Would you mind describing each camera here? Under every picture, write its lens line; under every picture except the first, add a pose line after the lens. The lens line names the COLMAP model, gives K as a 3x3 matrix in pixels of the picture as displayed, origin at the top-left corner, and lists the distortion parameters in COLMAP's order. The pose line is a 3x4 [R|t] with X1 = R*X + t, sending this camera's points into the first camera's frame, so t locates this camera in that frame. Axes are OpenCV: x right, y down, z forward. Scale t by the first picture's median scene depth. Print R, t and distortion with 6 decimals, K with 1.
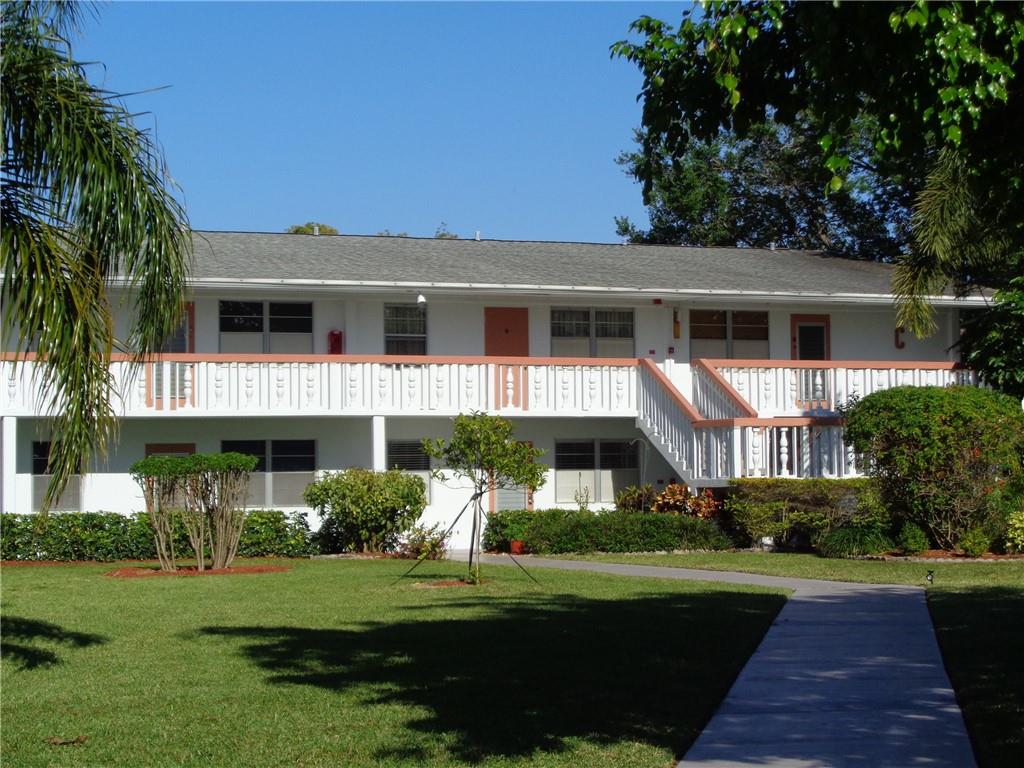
lens RADIAL K [[2624.1, 0, 511.5], [0, 2624.1, 383.1], [0, 0, 1]] dist [-0.744266, 0.000000]
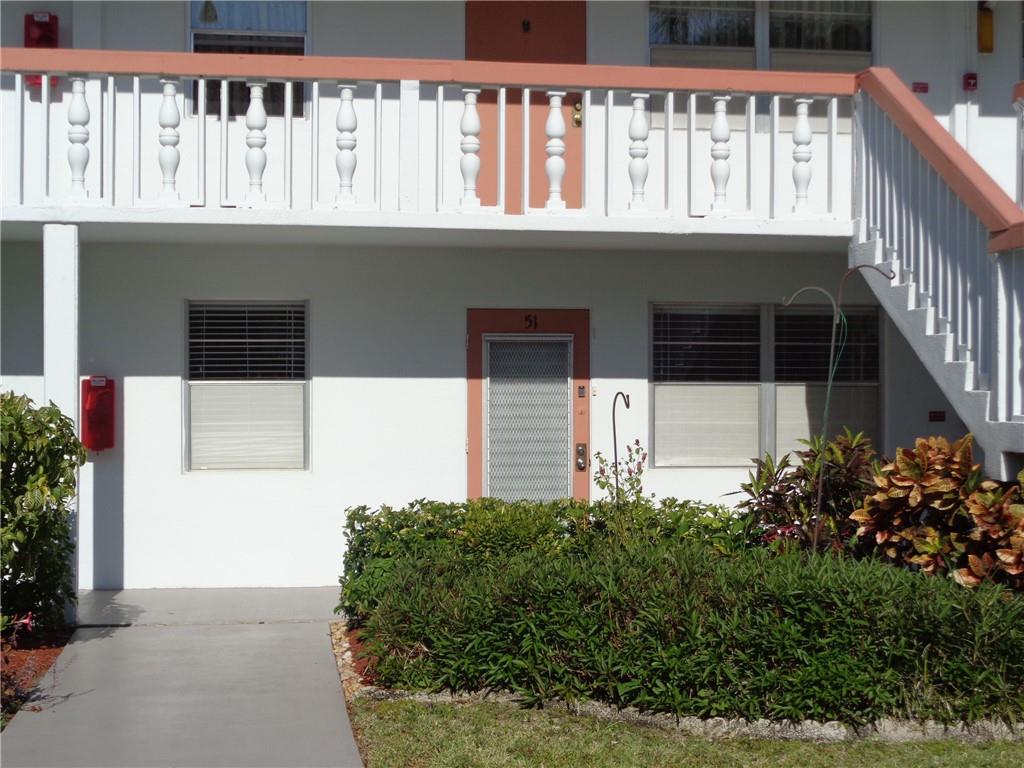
lens RADIAL K [[1782.8, 0, 509.8], [0, 1782.8, 383.6], [0, 0, 1]] dist [-0.063718, 0.000000]
pose [[0.968367, 0.012800, -0.249200, 0.065346], [-0.003012, 0.999210, 0.039620, 0.024075], [0.249511, -0.037616, 0.967641, 0.776816]]
